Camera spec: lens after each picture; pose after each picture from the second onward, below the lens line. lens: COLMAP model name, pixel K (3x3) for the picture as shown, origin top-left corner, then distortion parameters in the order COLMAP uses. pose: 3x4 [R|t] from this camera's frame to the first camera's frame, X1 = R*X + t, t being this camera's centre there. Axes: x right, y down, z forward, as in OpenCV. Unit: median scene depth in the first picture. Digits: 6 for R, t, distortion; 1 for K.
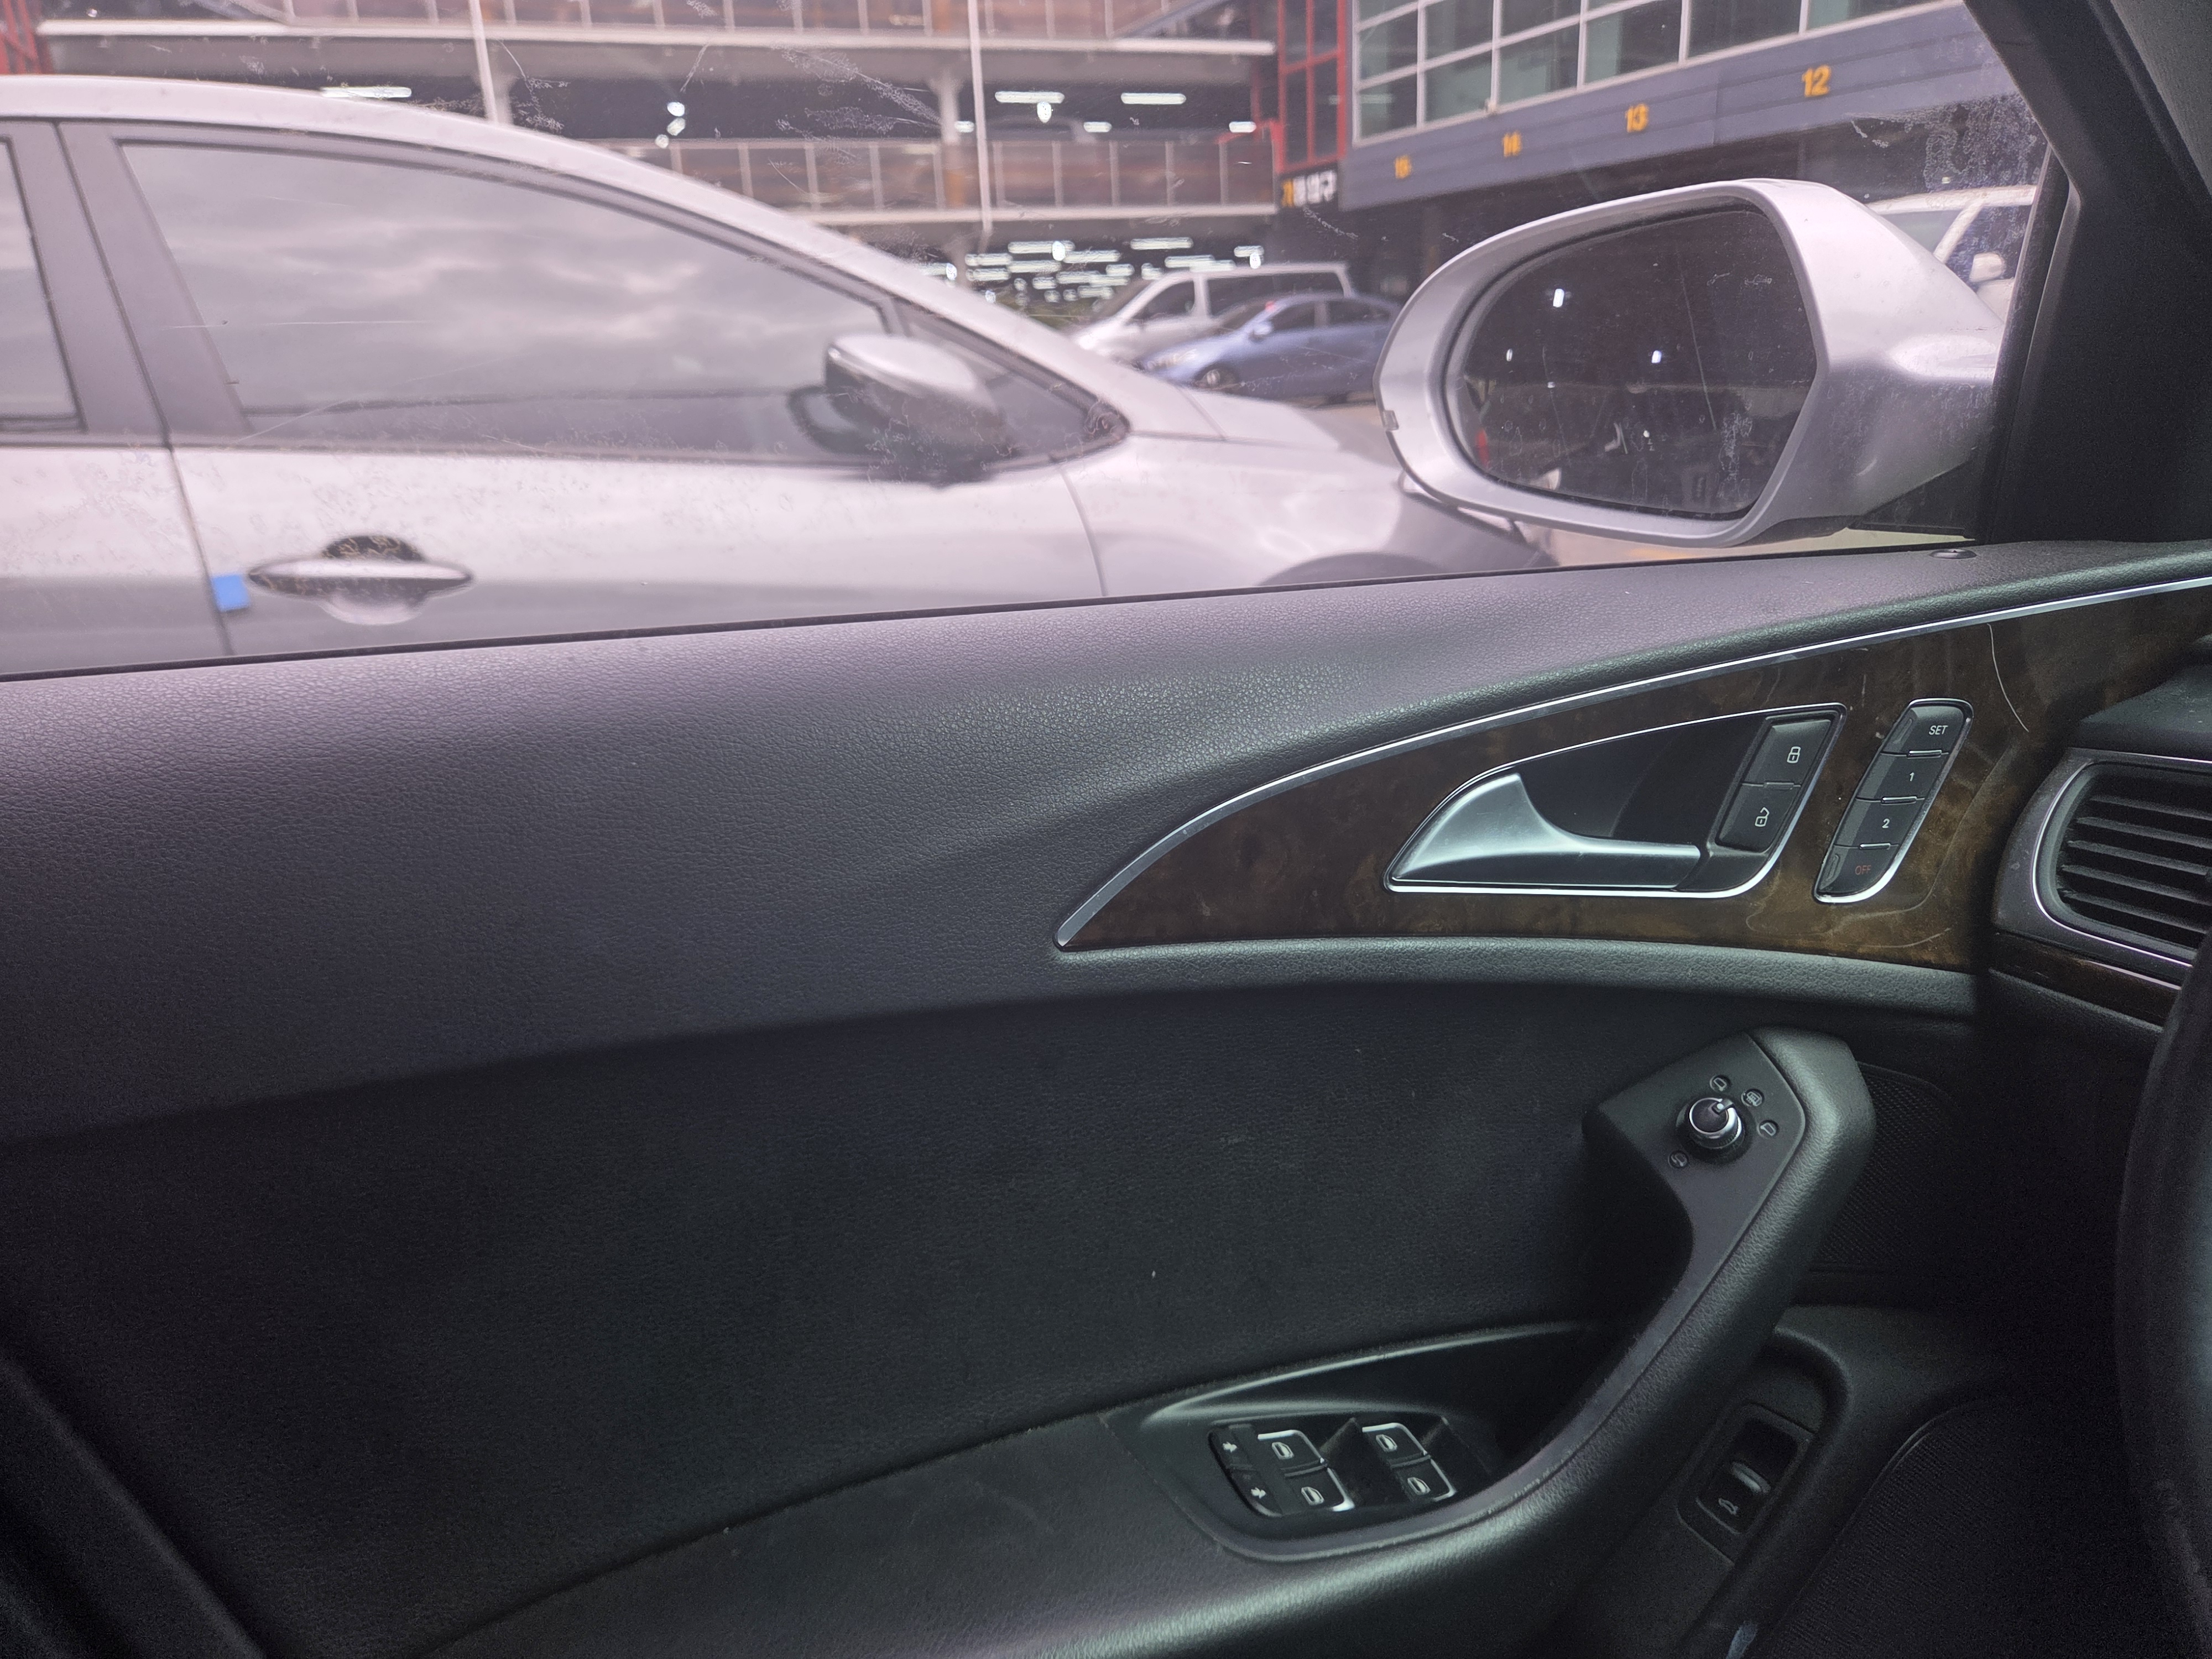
lens RADIAL K [[1505.8, 0, 1126.1], [0, 1505.8, 828.9], [0, 0, 1]] dist [0.047767, -0.049519]
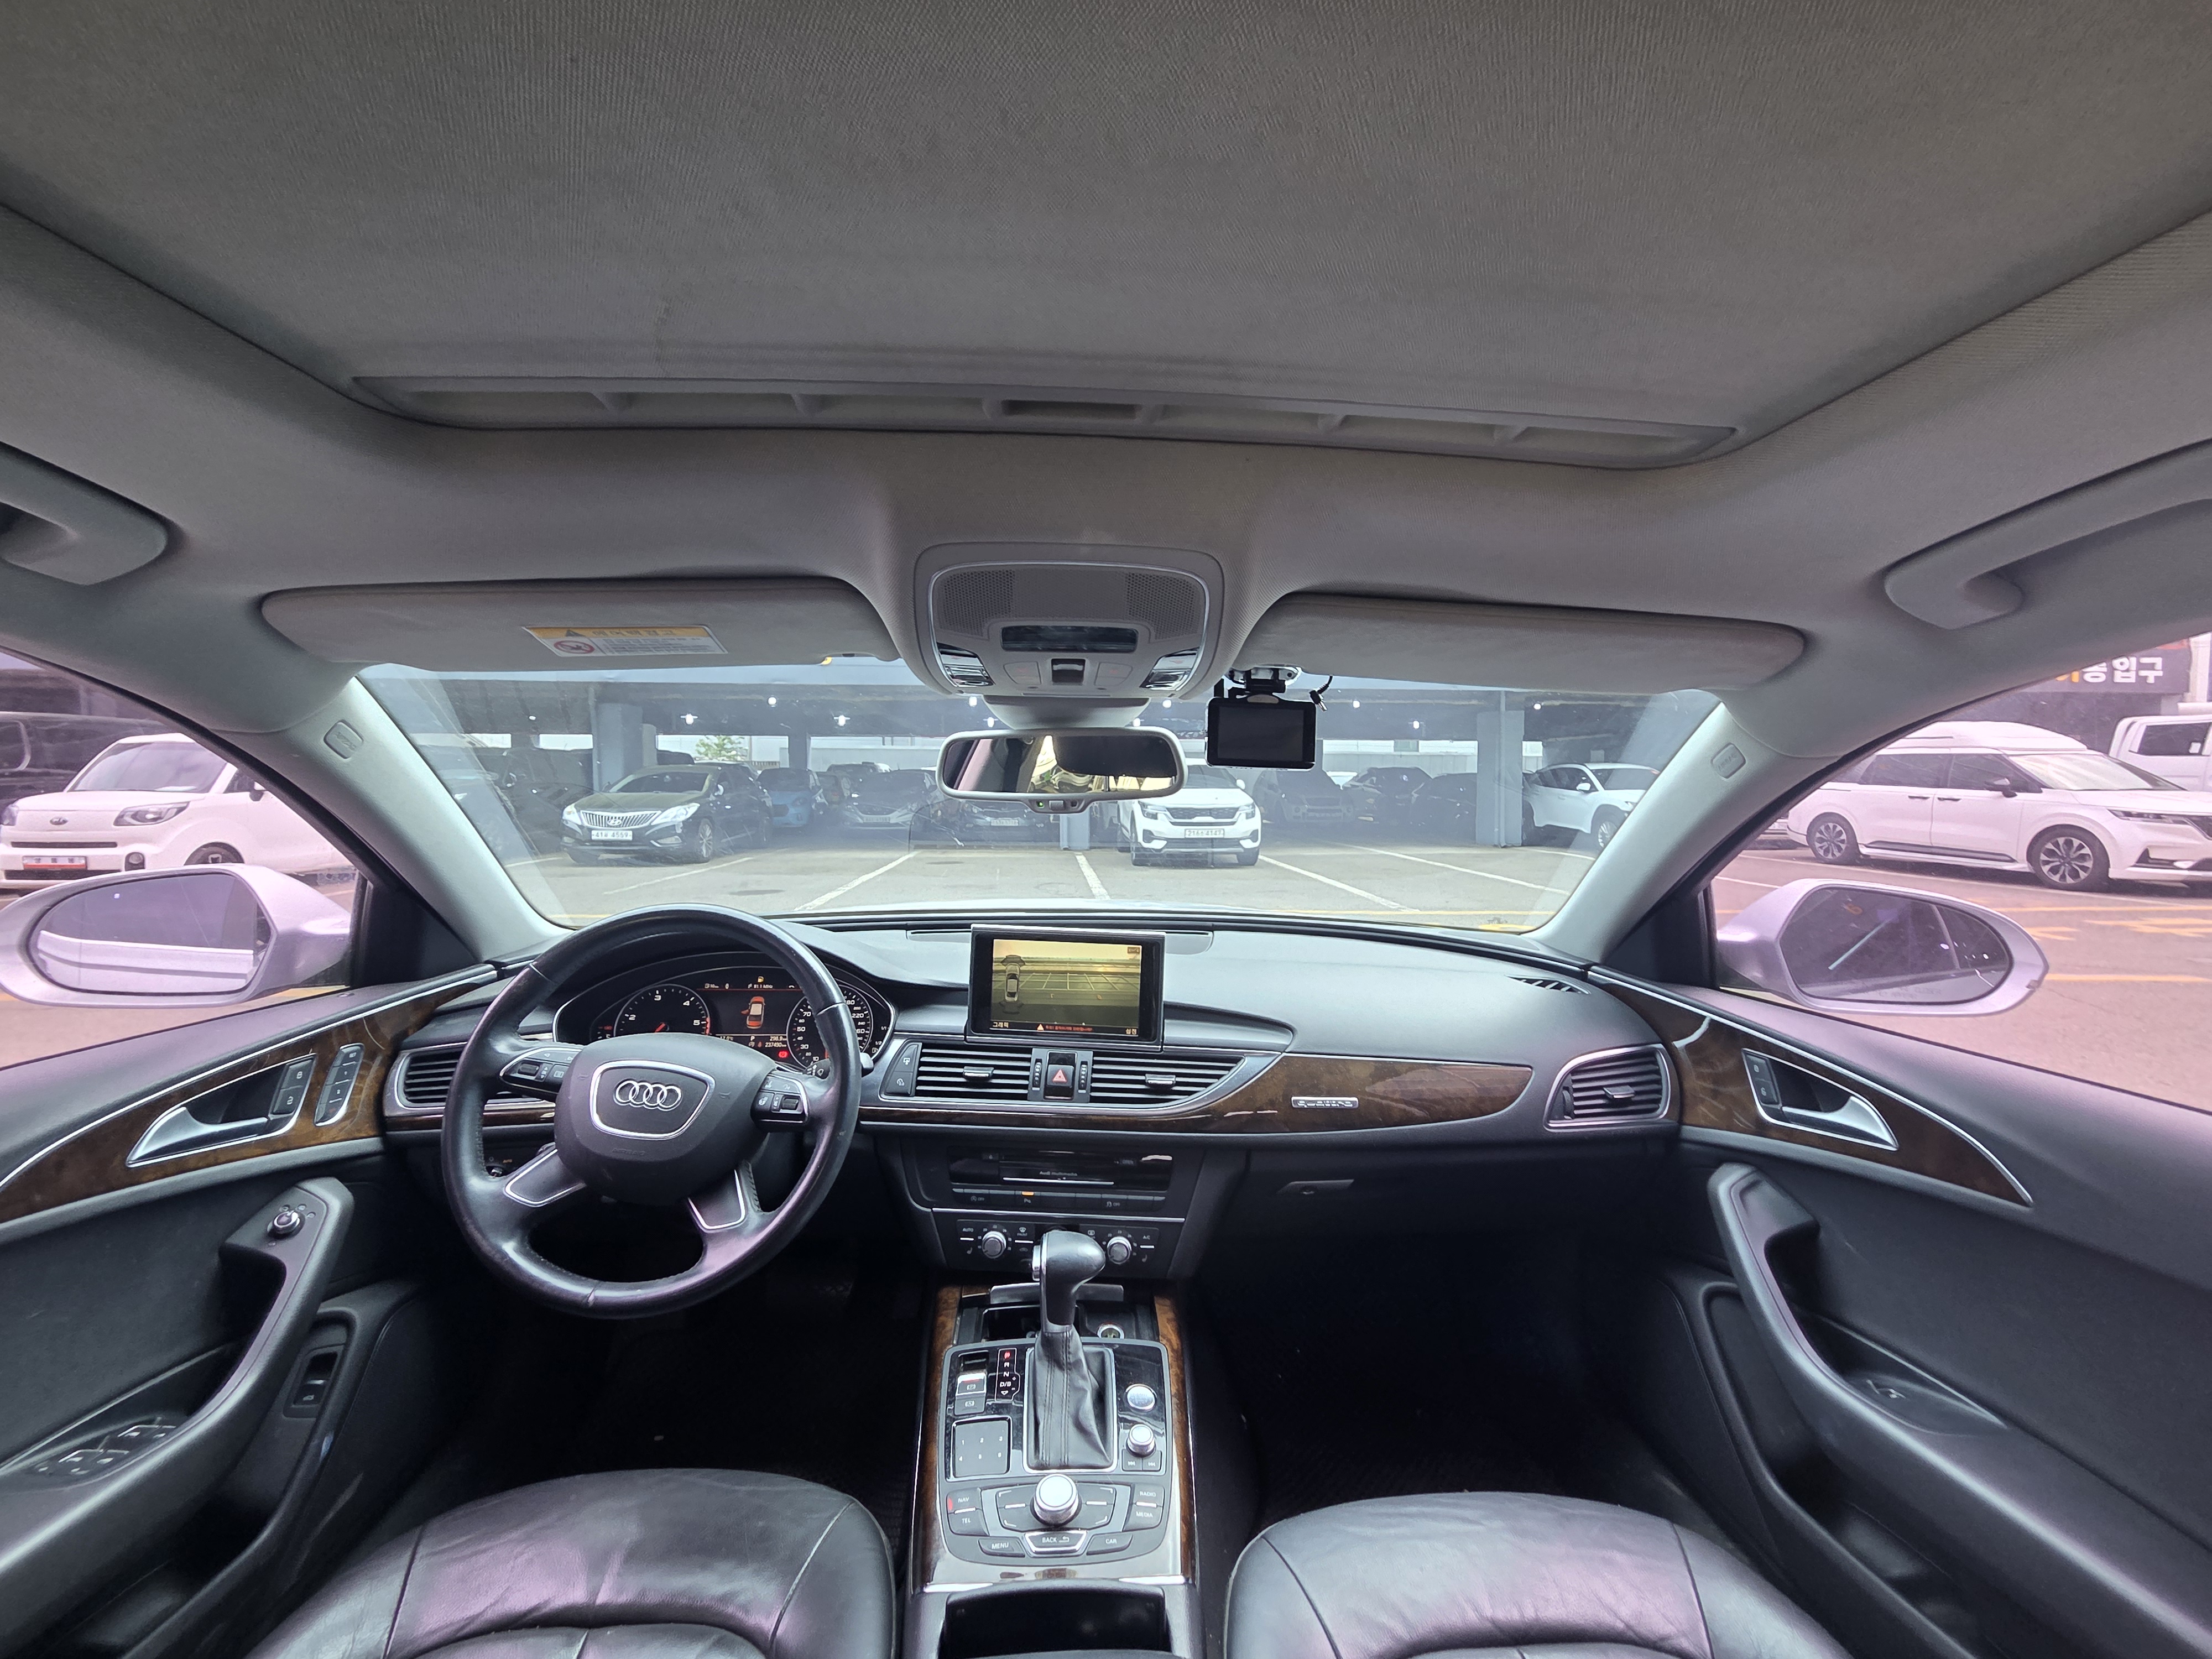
lens RADIAL K [[920.6, 0, 1119.1], [0, 920.6, 815.7], [0, 0, 1]] dist [-0.006020, 0.001007]
pose [[0.315408, 0.016467, 0.948813, -0.070545], [0.274004, 0.955682, -0.107671, 0.009196], [-0.908537, 0.293939, 0.296917, -0.103236]]
